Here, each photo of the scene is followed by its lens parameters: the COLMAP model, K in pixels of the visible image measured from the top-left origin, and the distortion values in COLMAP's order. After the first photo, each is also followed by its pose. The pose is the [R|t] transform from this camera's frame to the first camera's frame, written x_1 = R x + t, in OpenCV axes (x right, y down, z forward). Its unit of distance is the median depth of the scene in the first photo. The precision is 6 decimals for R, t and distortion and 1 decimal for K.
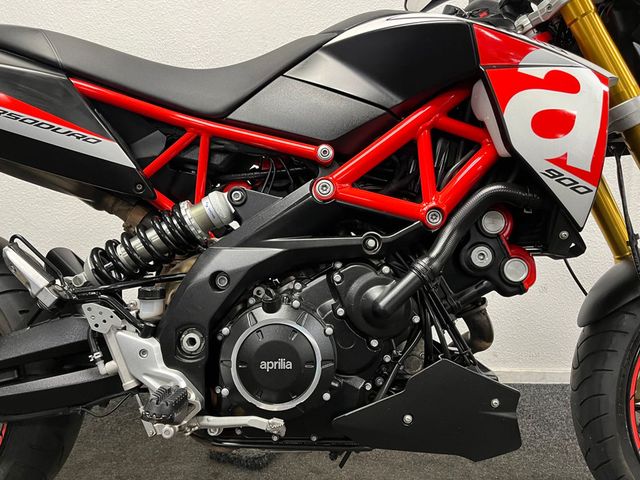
lens RADIAL K [[487.5, 0, 319.8], [0, 487.5, 236.3], [0, 0, 1]] dist [0.026198, -0.003029]
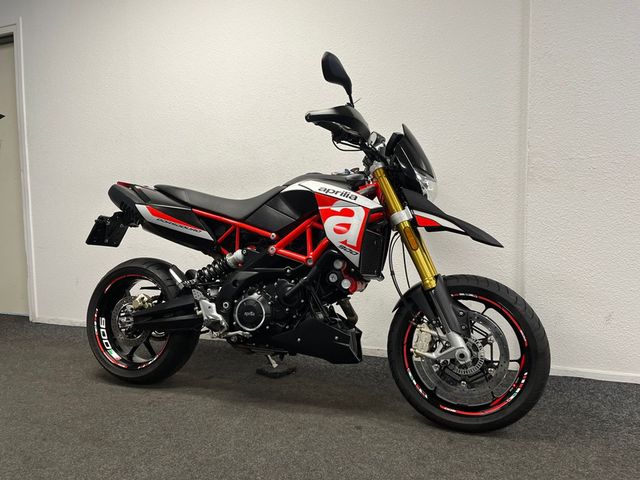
lens RADIAL K [[487.5, 0, 319.6], [0, 487.5, 243.1], [0, 0, 1]] dist [0.026198, -0.003029]
pose [[0.941383, 0.011778, -0.337133, 1.140902], [-0.024779, 0.999105, -0.034288, -0.050445], [0.336427, 0.040632, 0.940833, -1.399264]]
